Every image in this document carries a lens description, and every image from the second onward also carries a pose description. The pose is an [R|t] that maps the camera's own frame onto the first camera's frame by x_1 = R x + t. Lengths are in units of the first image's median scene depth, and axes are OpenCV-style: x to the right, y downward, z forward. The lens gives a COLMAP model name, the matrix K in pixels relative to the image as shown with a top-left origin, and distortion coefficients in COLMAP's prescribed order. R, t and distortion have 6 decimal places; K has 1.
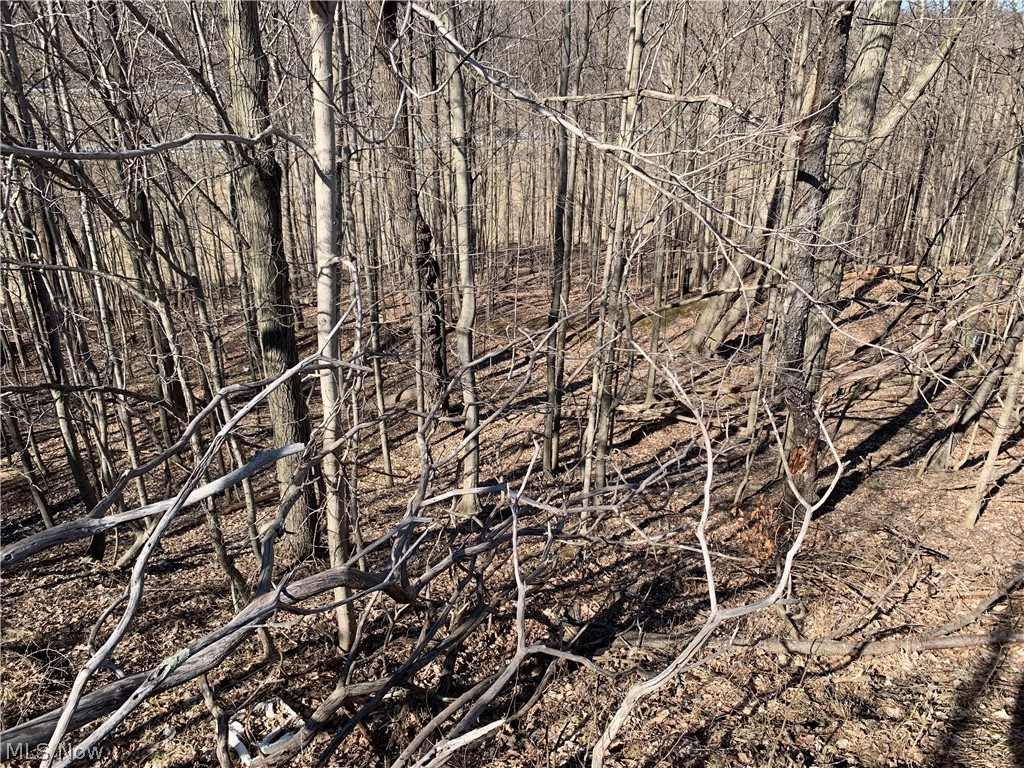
lens RADIAL K [[767.0, 0, 509.0], [0, 767.0, 383.1], [0, 0, 1]] dist [0.002120, -0.010606]
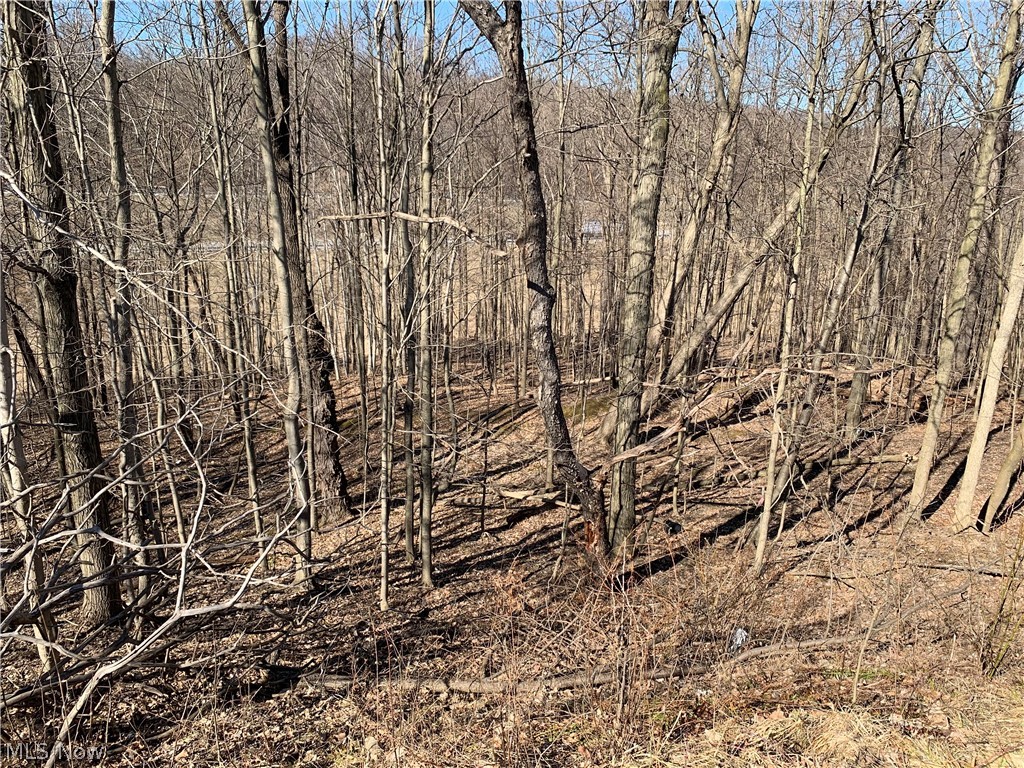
lens RADIAL K [[767.0, 0, 514.5], [0, 767.0, 387.8], [0, 0, 1]] dist [0.002120, -0.010606]
pose [[0.999507, 0.002665, 0.031276, 0.204617], [0.001032, 0.993063, -0.117583, 0.017375], [-0.031373, 0.117557, 0.992570, -0.095017]]
